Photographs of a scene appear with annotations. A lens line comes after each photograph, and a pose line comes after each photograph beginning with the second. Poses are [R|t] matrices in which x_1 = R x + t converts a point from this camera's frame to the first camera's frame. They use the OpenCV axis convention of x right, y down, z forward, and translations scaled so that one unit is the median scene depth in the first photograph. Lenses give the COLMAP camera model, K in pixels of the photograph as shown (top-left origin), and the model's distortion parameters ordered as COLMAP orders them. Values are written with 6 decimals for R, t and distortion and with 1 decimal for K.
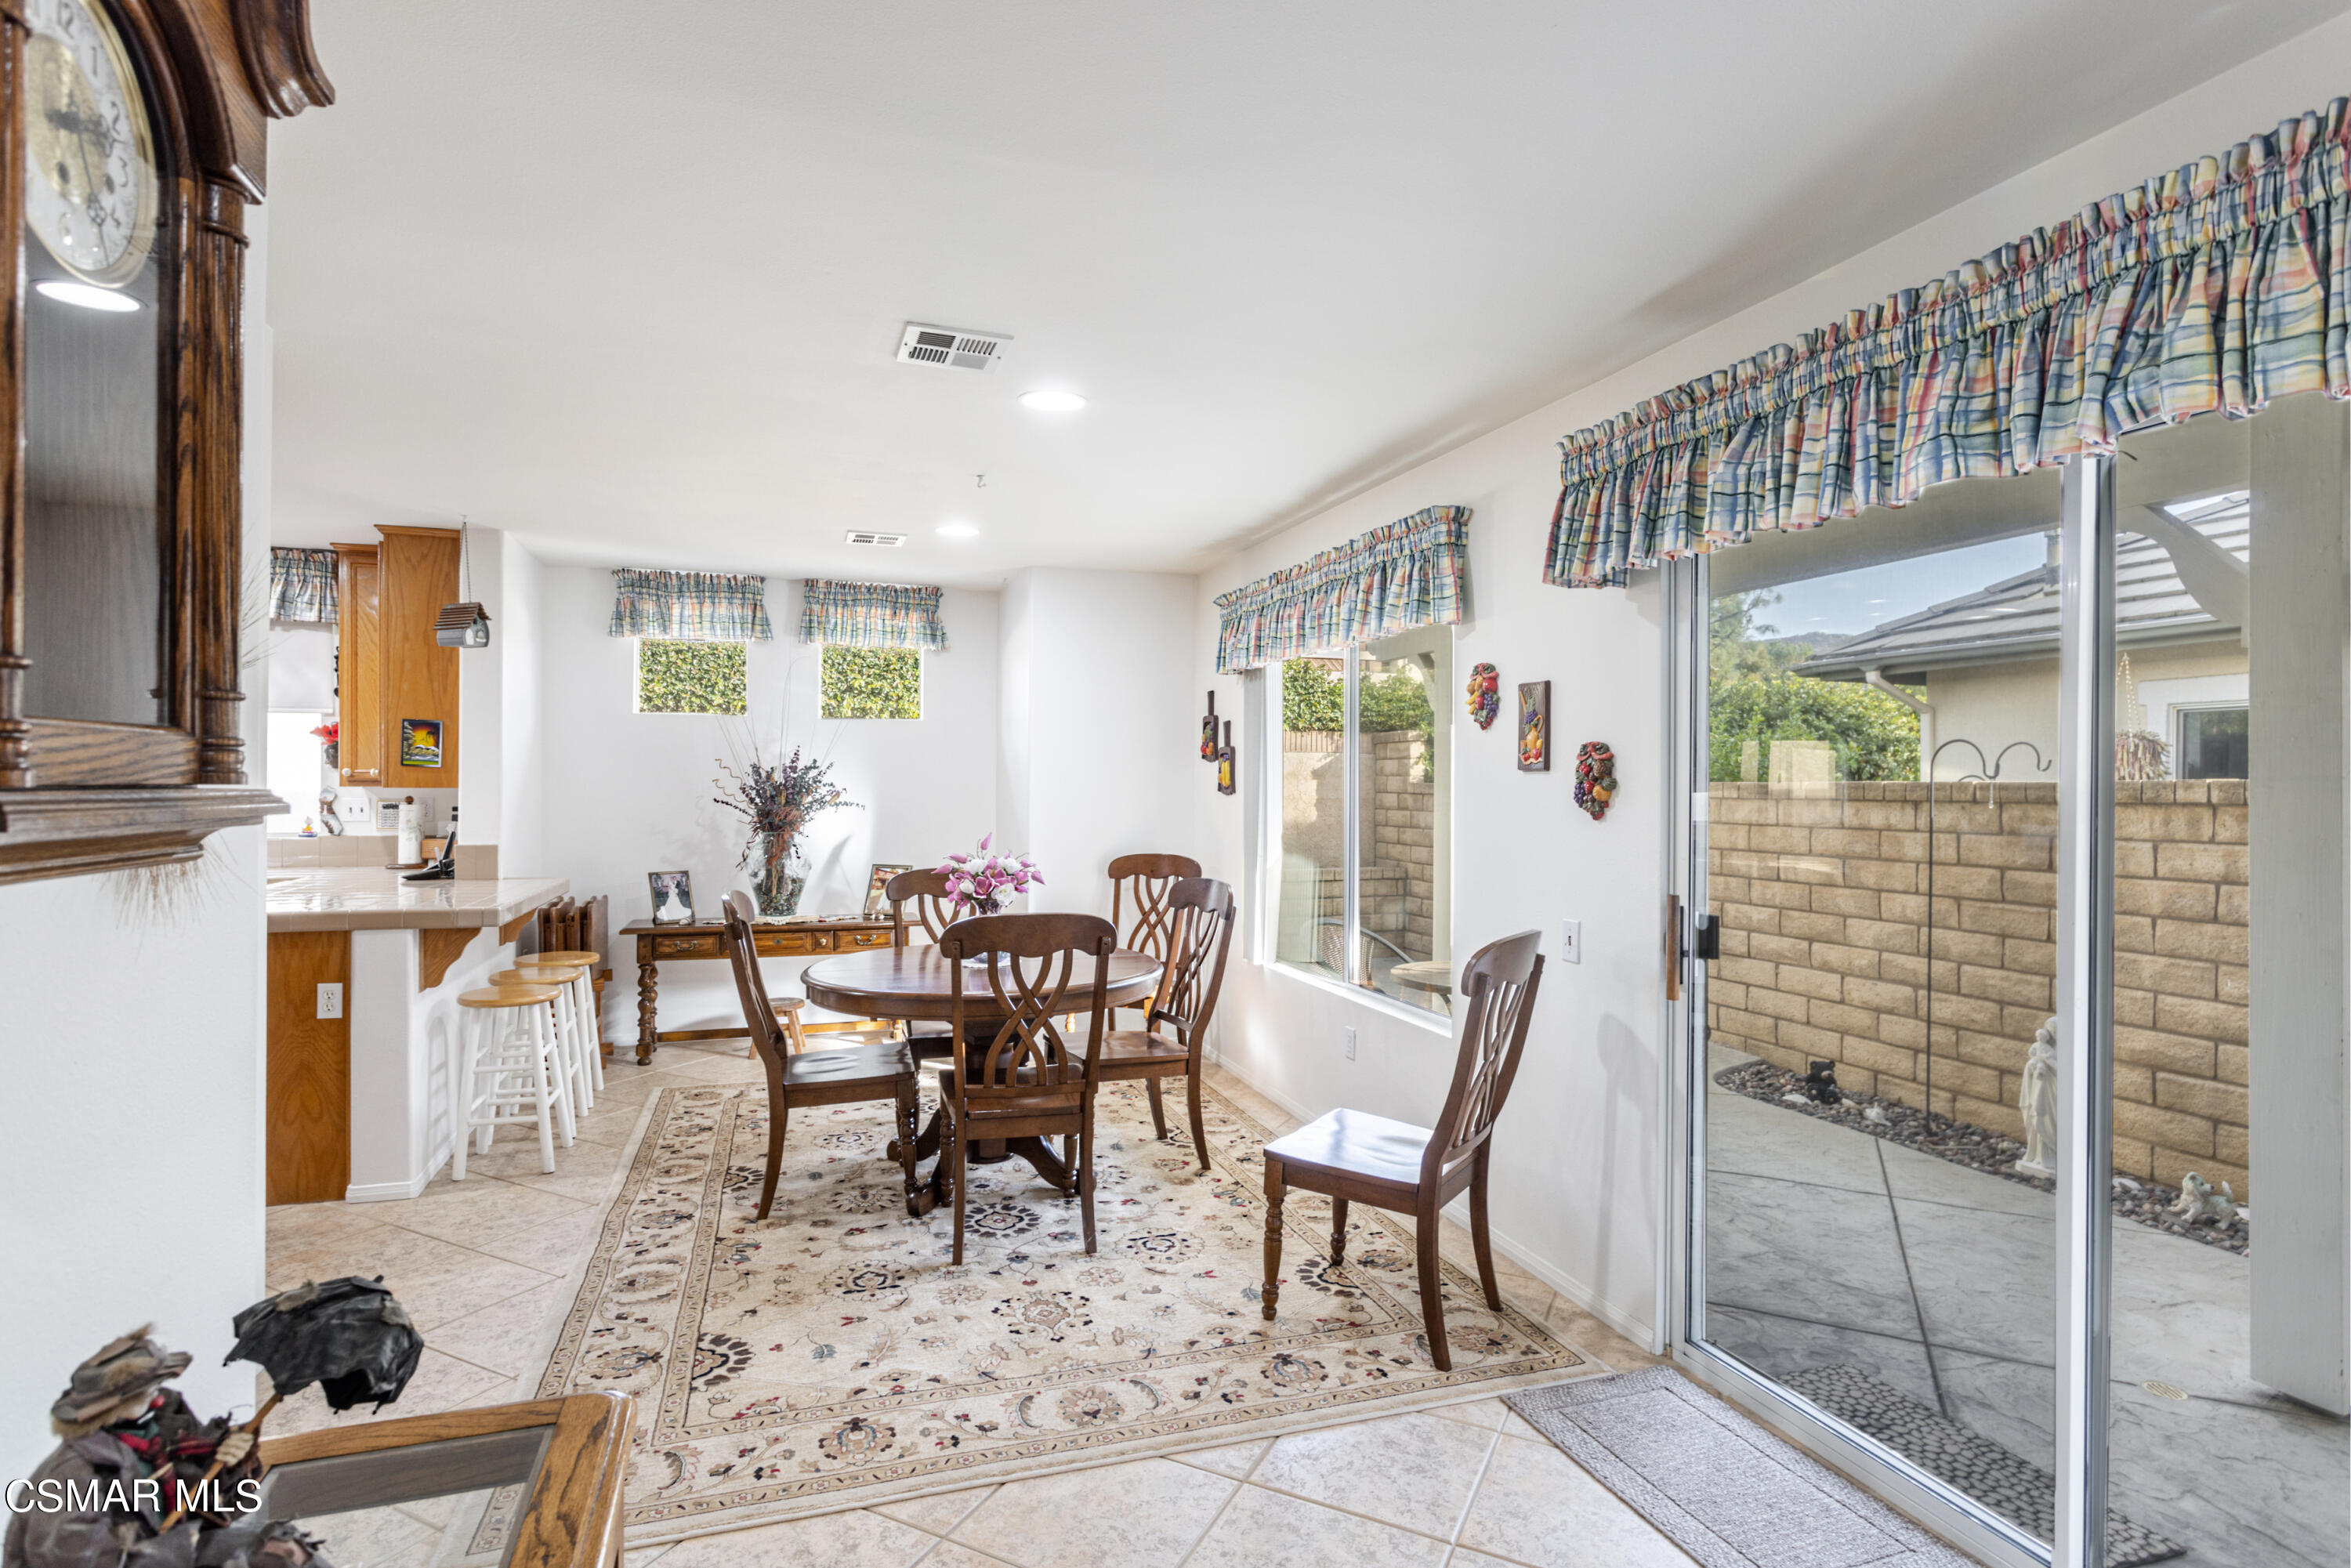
lens RADIAL K [[1168.3, 0, 1175.7], [0, 1168.3, 784.9], [0, 0, 1]] dist [-0.007336, 0.002985]
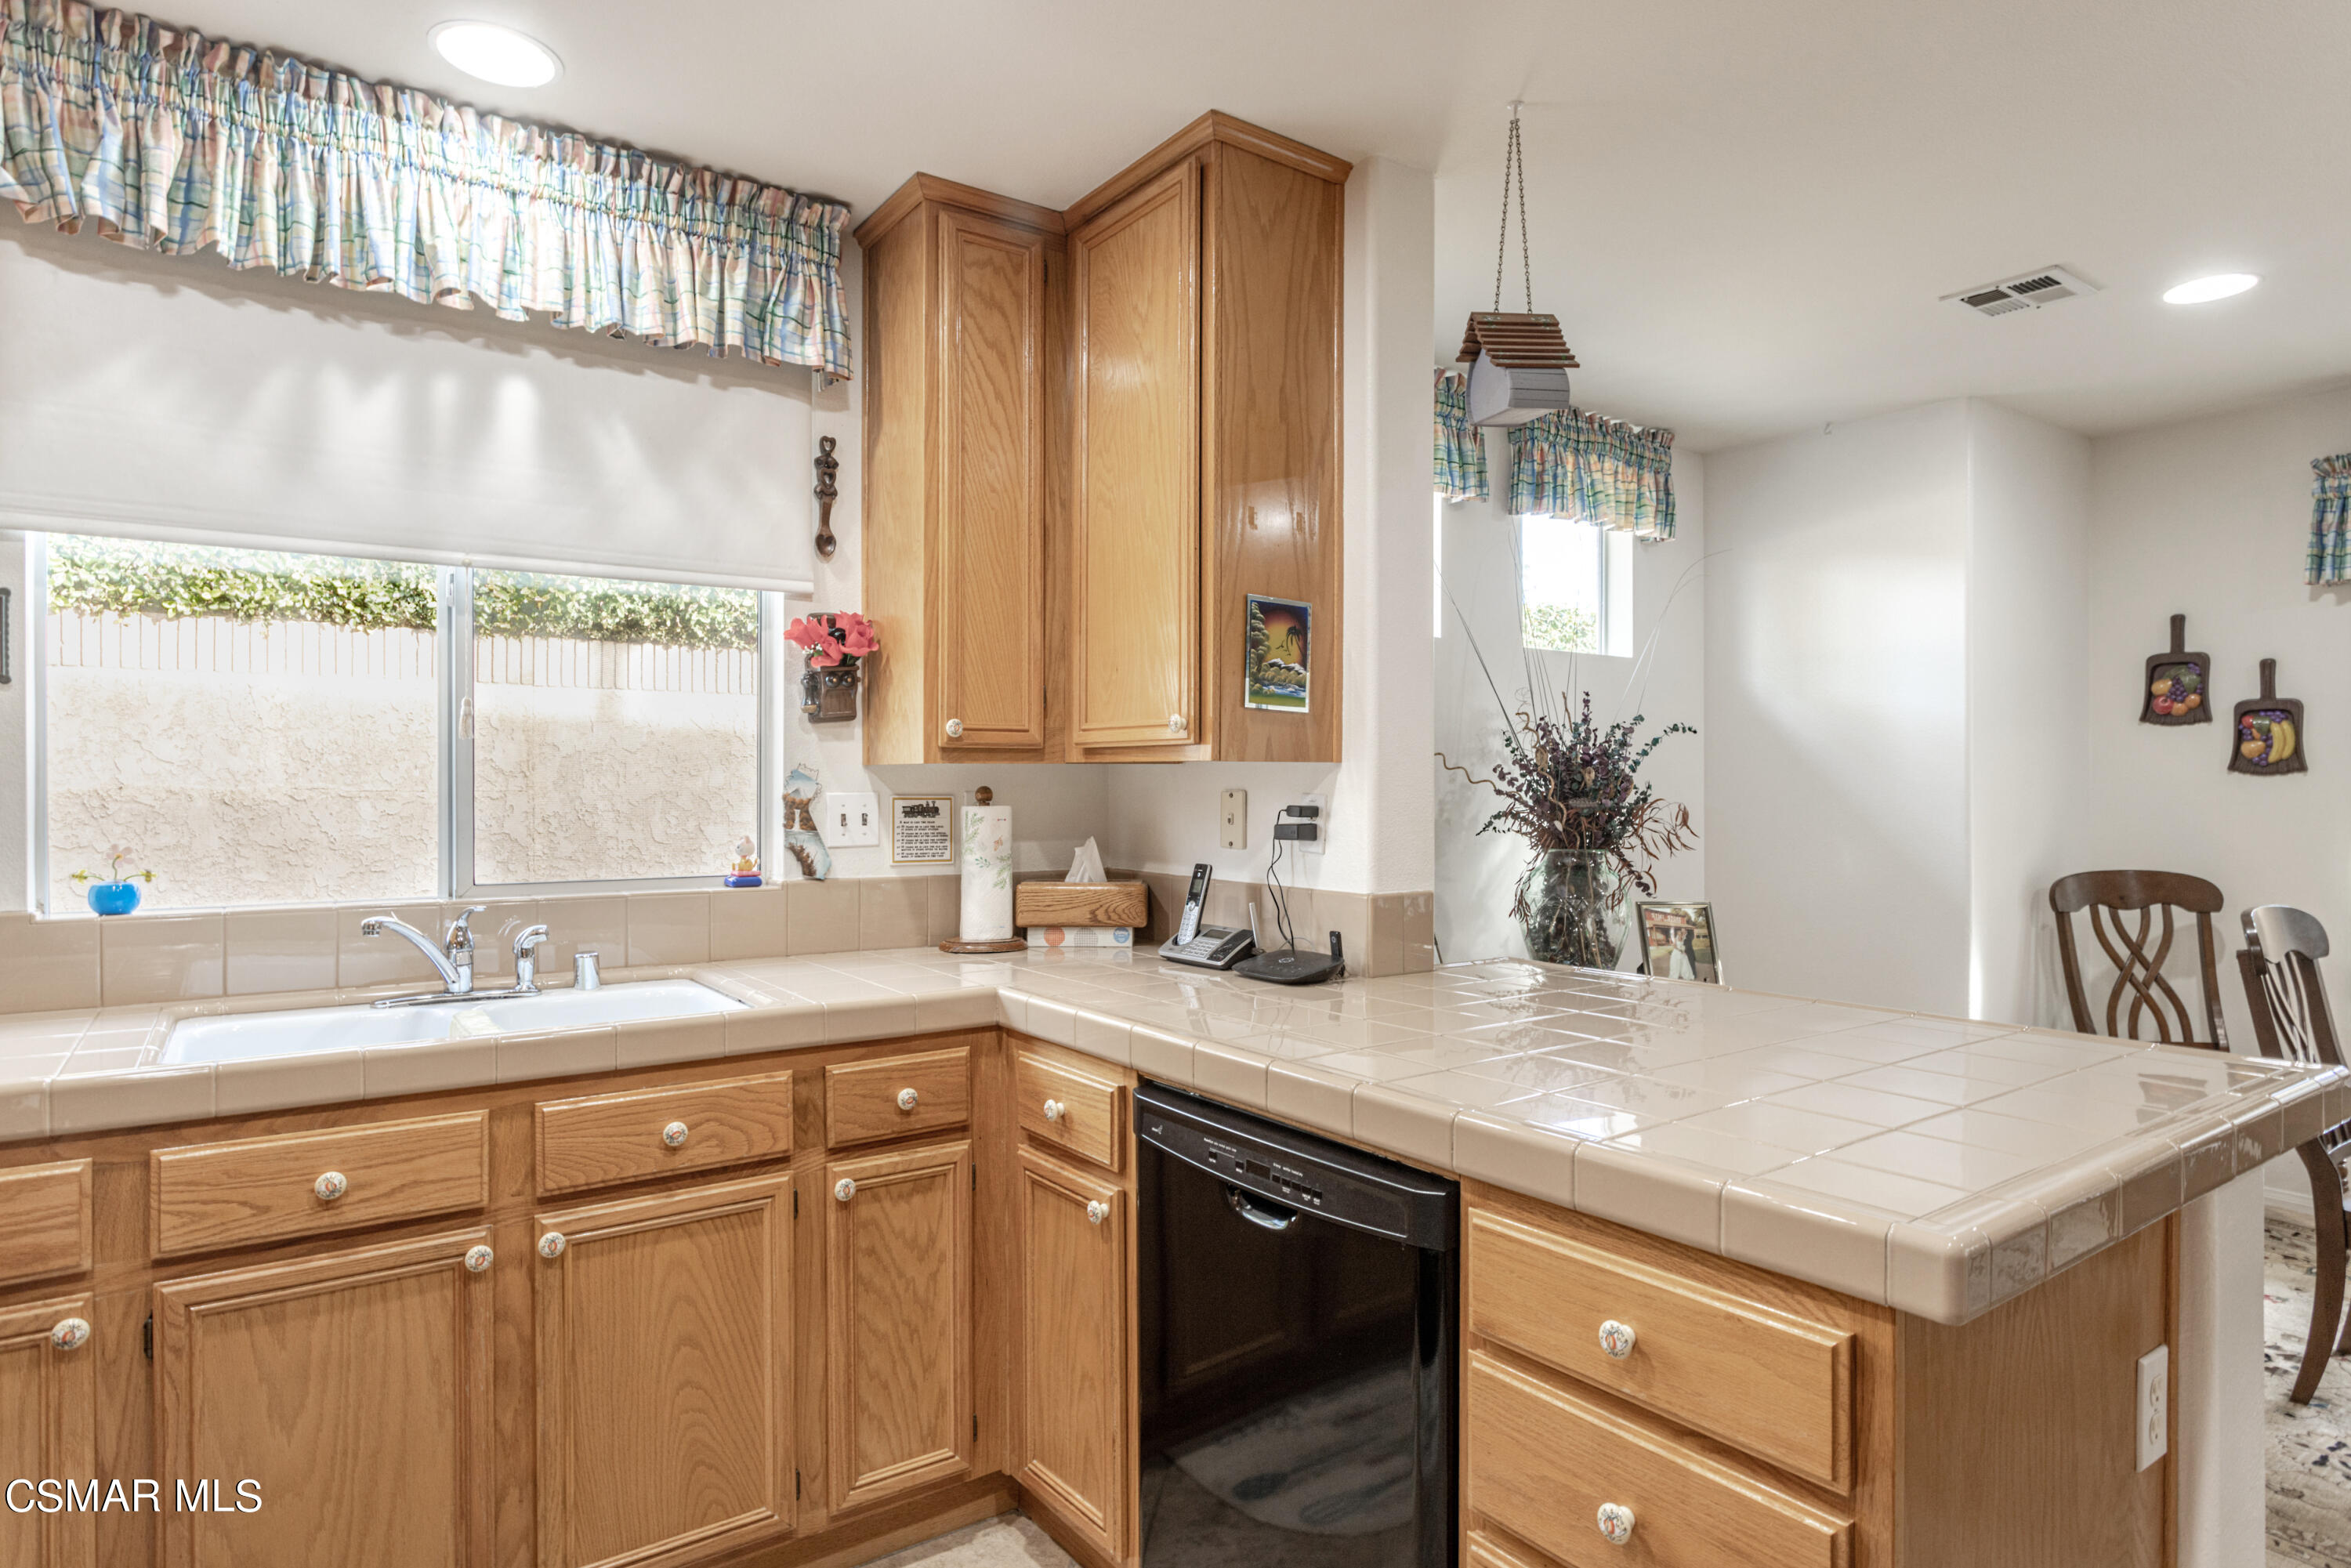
lens RADIAL K [[1306.2, 0, 1170.7], [0, 1306.2, 795.3], [0, 0, 1]] dist [-0.016166, 0.006678]
pose [[0.952099, -0.009286, 0.305648, -0.839912], [0.008315, 0.999955, 0.004478, 0.012829], [-0.305676, -0.001722, 0.952134, 0.570827]]
